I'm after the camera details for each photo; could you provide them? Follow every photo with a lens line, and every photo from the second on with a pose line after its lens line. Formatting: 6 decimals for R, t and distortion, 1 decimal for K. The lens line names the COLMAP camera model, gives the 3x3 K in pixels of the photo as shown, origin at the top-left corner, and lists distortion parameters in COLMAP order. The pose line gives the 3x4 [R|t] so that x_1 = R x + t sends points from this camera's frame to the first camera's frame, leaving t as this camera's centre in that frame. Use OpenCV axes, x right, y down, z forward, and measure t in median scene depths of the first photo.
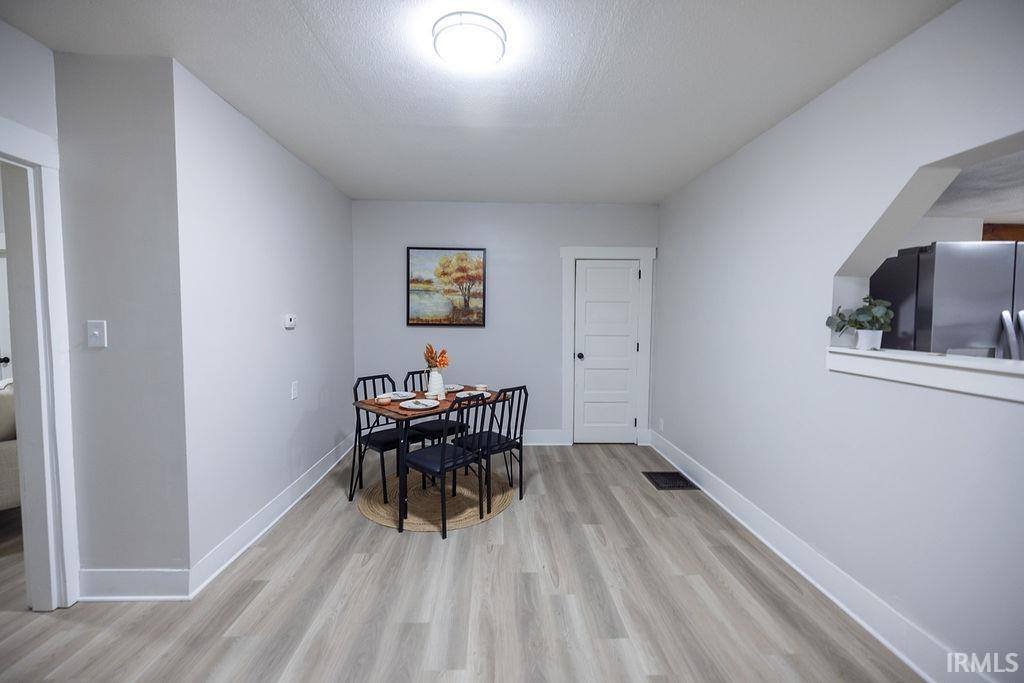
lens RADIAL K [[426.8, 0, 511.4], [0, 426.8, 336.4], [0, 0, 1]] dist [0.002161, 0.000387]
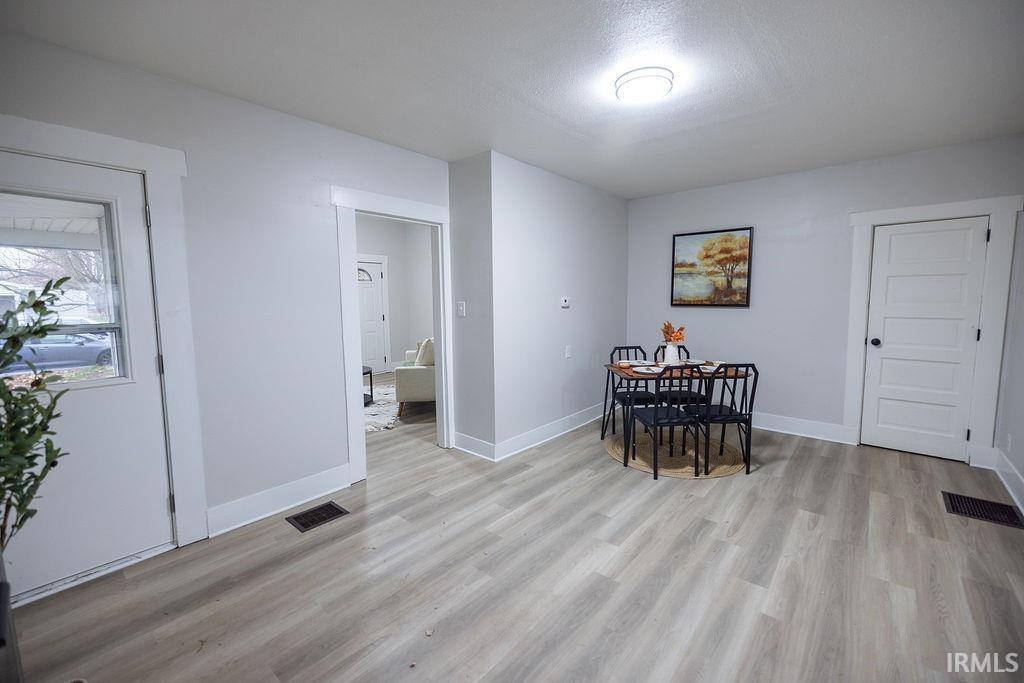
lens RADIAL K [[426.8, 0, 511.4], [0, 426.8, 336.4], [0, 0, 1]] dist [0.002161, 0.000387]
pose [[0.729288, 0.048149, -0.682510, 0.294632], [-0.020826, 0.998621, 0.048196, 0.012281], [0.683890, -0.020935, 0.729285, -0.134463]]
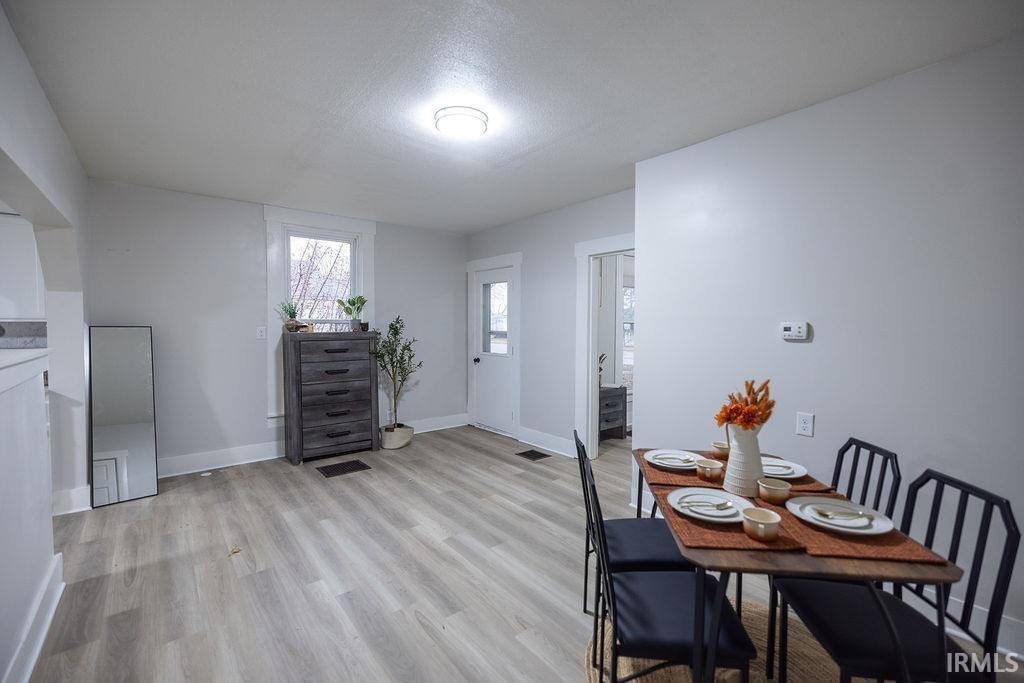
lens RADIAL K [[429.7, 0, 511.7], [0, 429.7, 338.1], [0, 0, 1]] dist [0.001602, 0.000235]
pose [[-0.797808, 0.009074, -0.602843, 0.338956], [-0.042198, 0.996594, 0.070845, -0.054129], [0.601433, 0.081960, -0.794708, 1.238981]]
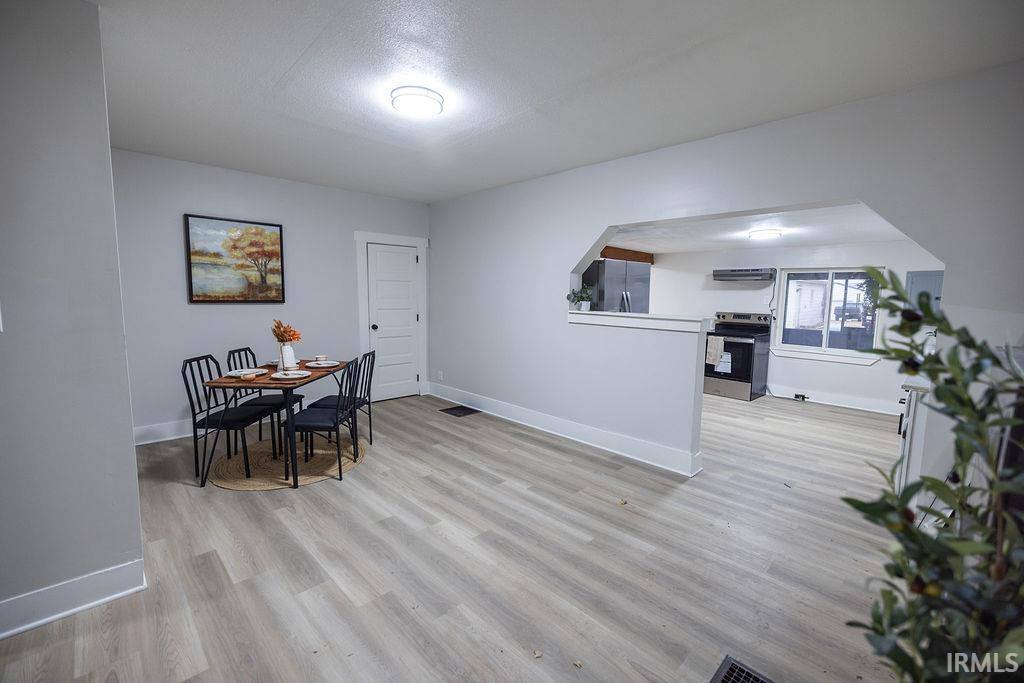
lens RADIAL K [[429.7, 0, 511.7], [0, 429.7, 338.1], [0, 0, 1]] dist [0.001602, 0.000235]
pose [[0.739739, -0.068123, 0.669436, -0.482320], [0.027103, 0.997071, 0.071514, 0.002402], [-0.672347, -0.034758, 0.739419, -0.163778]]
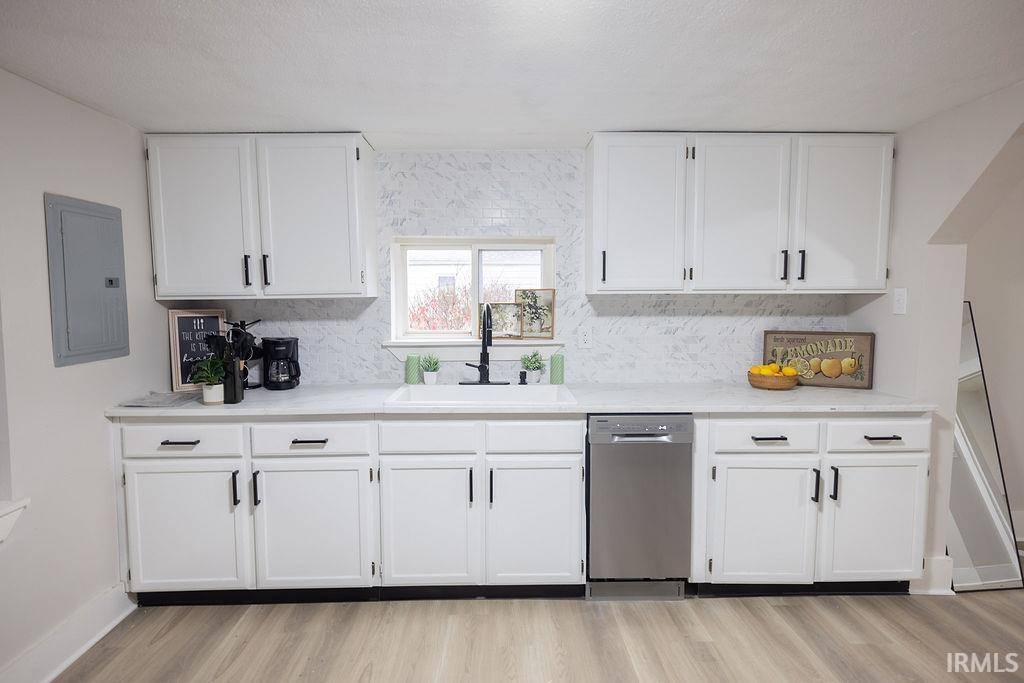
lens RADIAL K [[530.7, 0, 512.0], [0, 530.7, 341.5], [0, 0, 1]] dist [-0.000659, -0.000322]
pose [[-0.999892, -0.008708, 0.011836, 1.132637], [-0.007058, 0.991104, 0.132901, -0.008491], [-0.012888, 0.132803, -0.991059, 0.628440]]
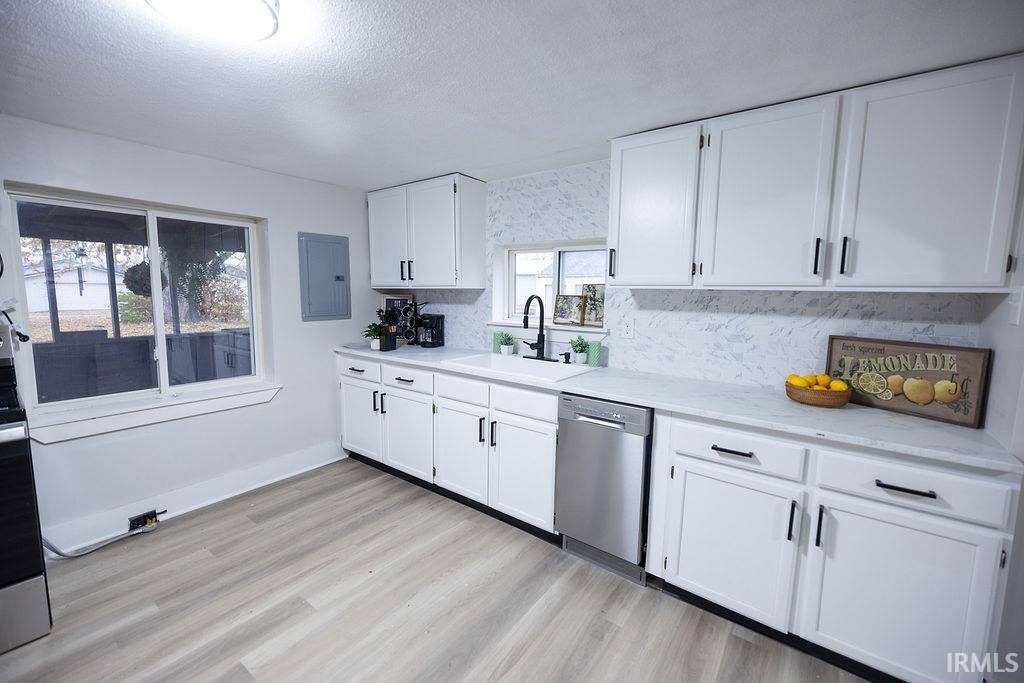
lens RADIAL K [[421.4, 0, 509.7], [0, 421.4, 339.2], [0, 0, 1]] dist [0.001294, 0.000233]
pose [[-0.781026, -0.095566, 0.617143, 0.709197], [0.008079, 0.986593, 0.162999, -0.006222], [-0.624446, 0.132292, -0.769783, 0.480209]]
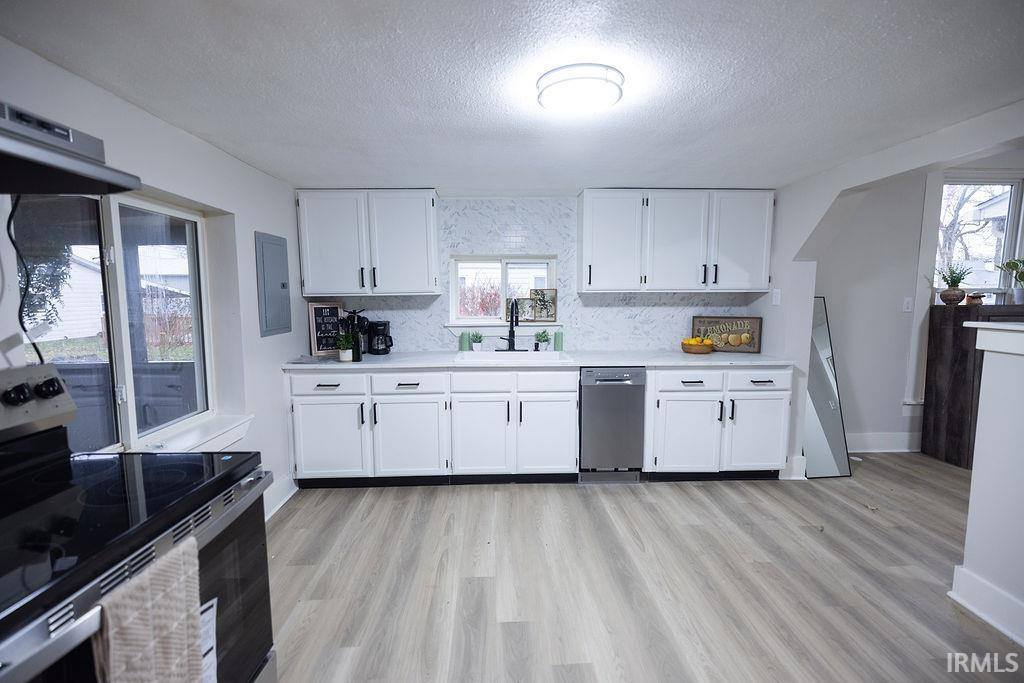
lens RADIAL K [[429.7, 0, 511.7], [0, 429.7, 338.1], [0, 0, 1]] dist [0.001602, 0.000235]
pose [[-0.999973, -0.007217, -0.001698, 1.188830], [-0.007392, 0.988094, 0.153675, -0.022208], [0.000569, 0.153683, -0.988120, 0.841961]]
